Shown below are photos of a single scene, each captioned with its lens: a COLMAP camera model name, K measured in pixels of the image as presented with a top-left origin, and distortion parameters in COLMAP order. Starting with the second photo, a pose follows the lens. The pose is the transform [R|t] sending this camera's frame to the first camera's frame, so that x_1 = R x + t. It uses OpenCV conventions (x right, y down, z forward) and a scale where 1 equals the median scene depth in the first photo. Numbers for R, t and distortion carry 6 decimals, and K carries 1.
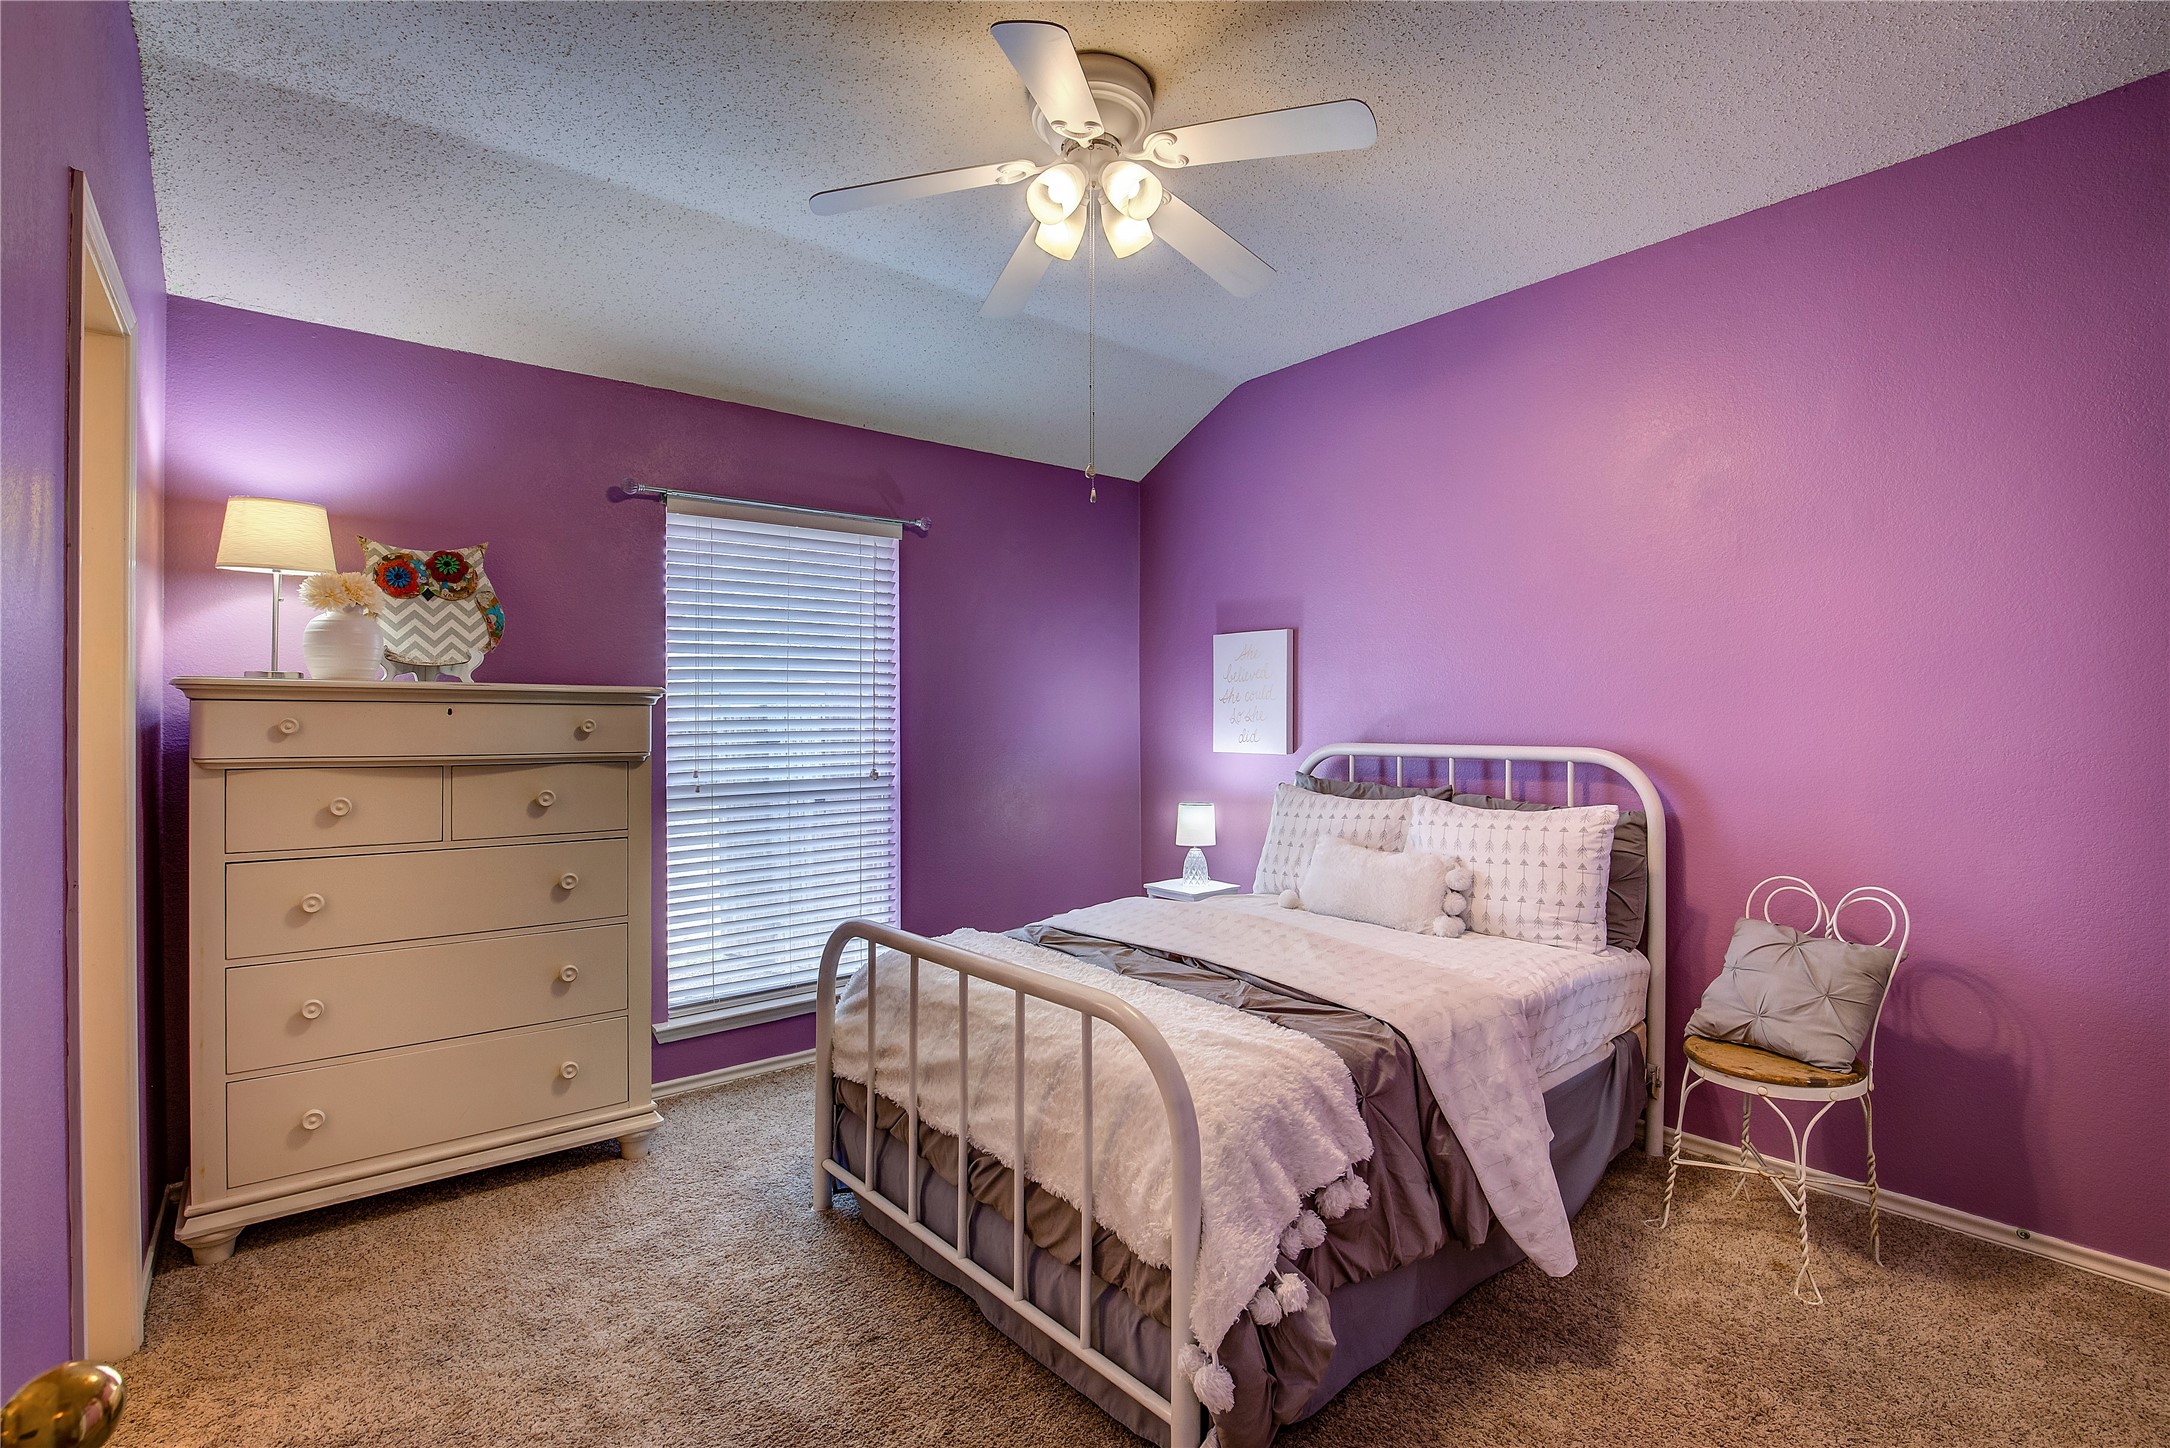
lens RADIAL K [[990.8, 0, 1085.0], [0, 990.8, 724.0], [0, 0, 1]] dist [-0.034362, 0.005520]
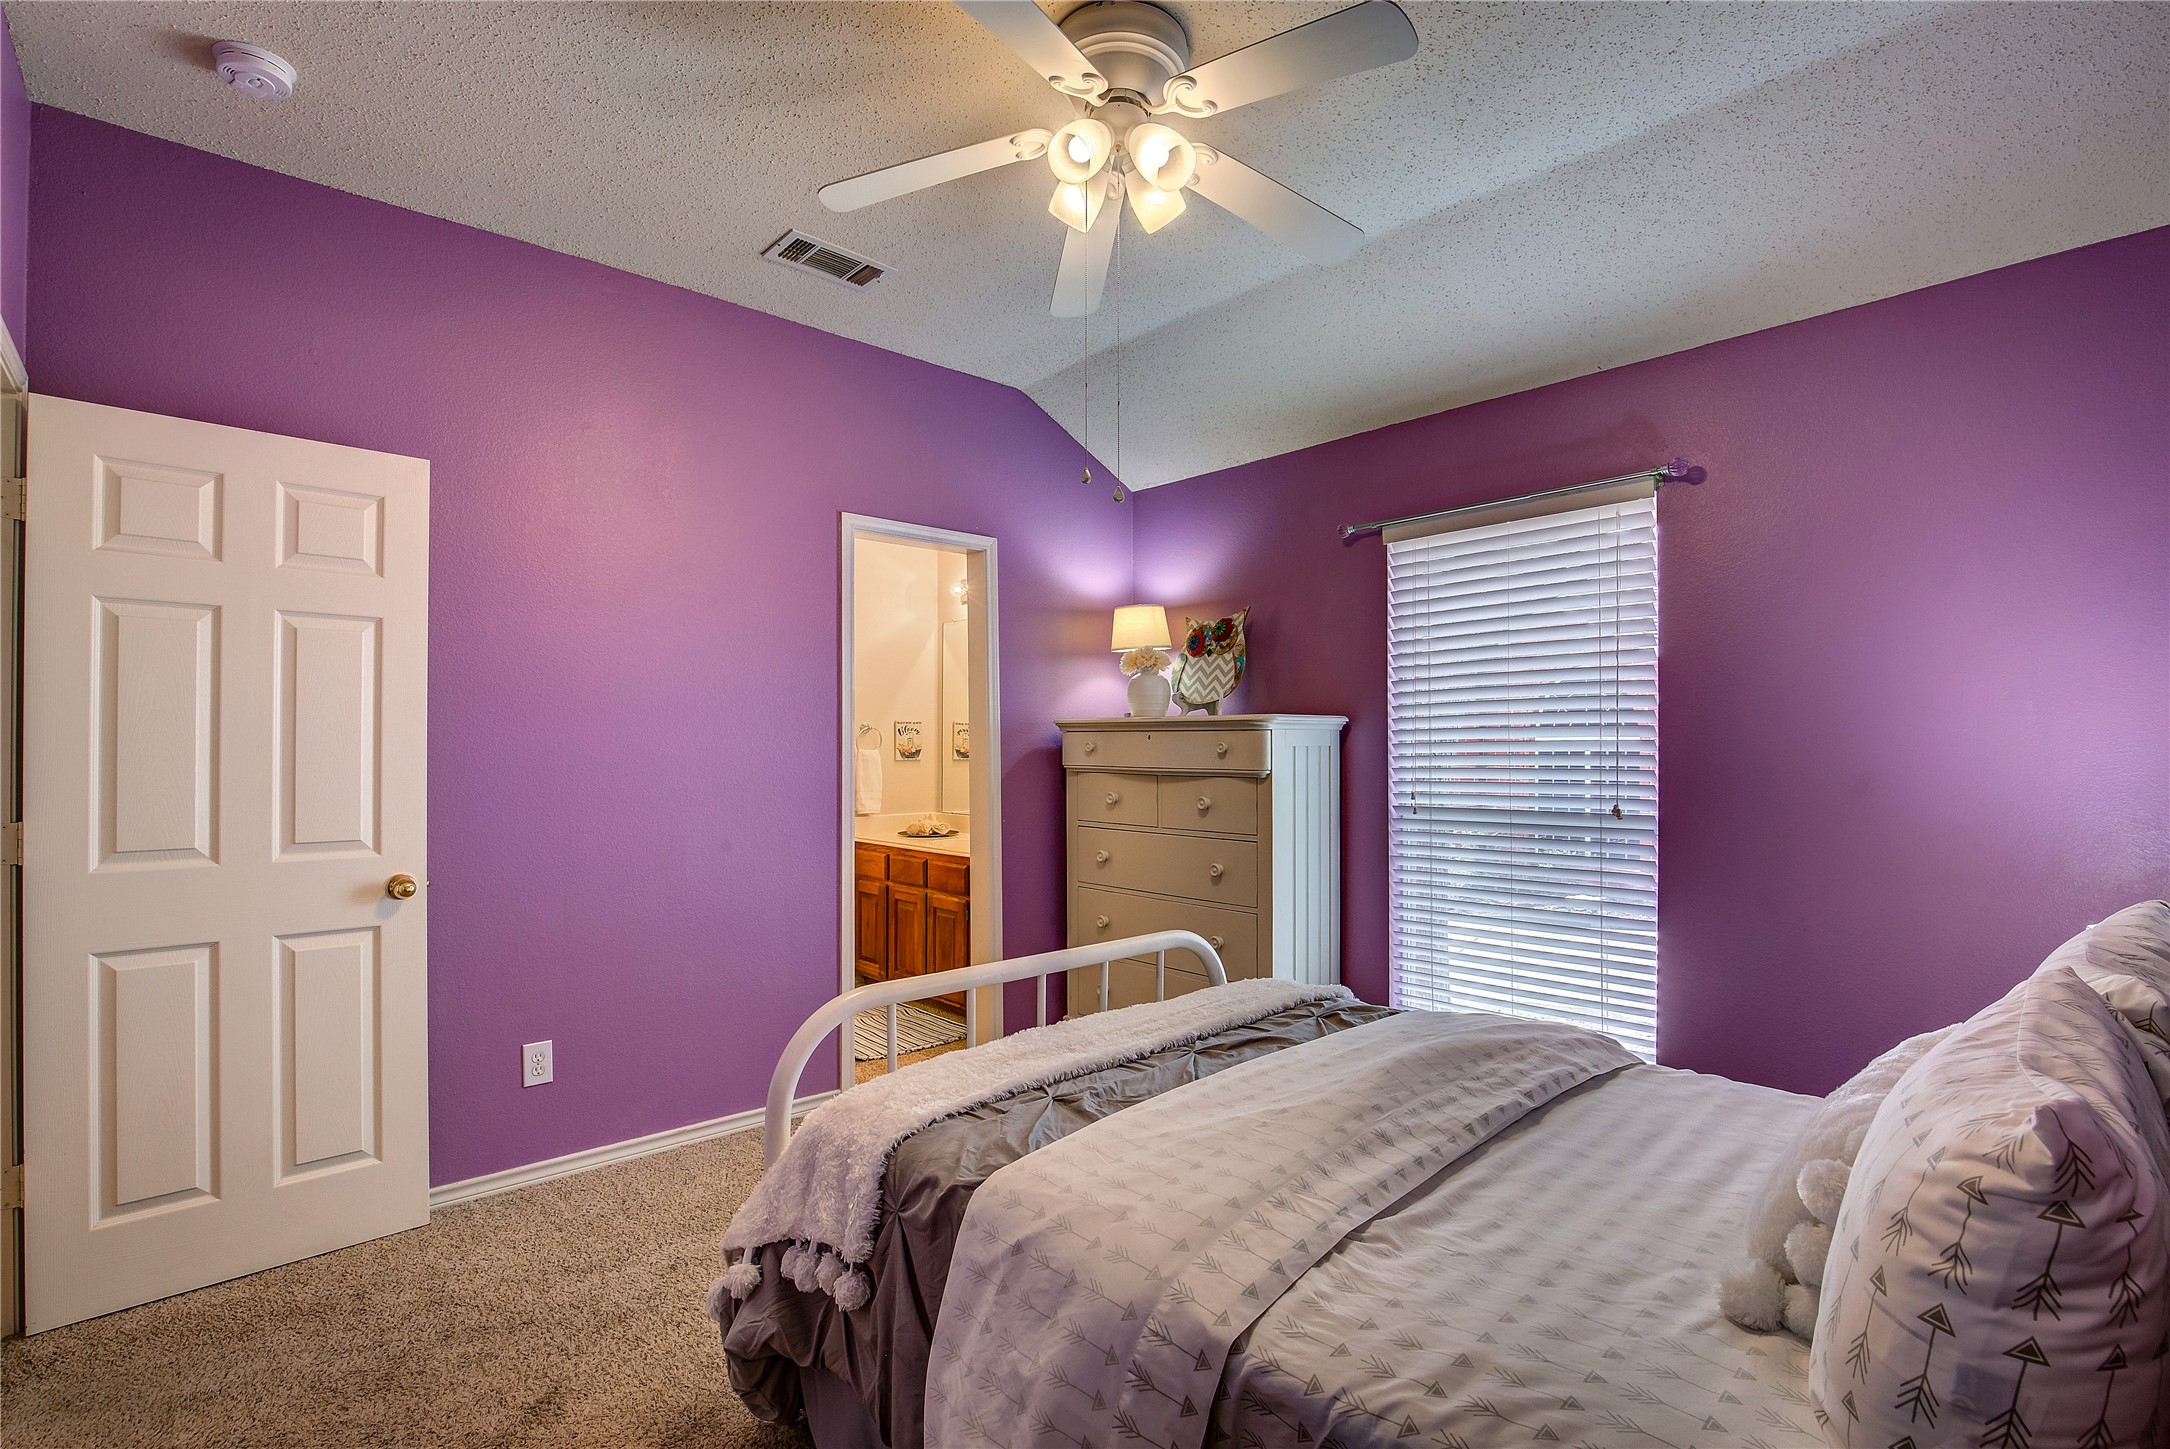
lens RADIAL K [[1002.3, 0, 1093.8], [0, 1002.3, 751.2], [0, 0, 1]] dist [-0.034992, 0.005540]
pose [[0.065732, 0.008509, -0.997801, 0.741221], [-0.000152, 0.999964, 0.008517, -0.003886], [0.997837, -0.000408, 0.065731, 0.741852]]
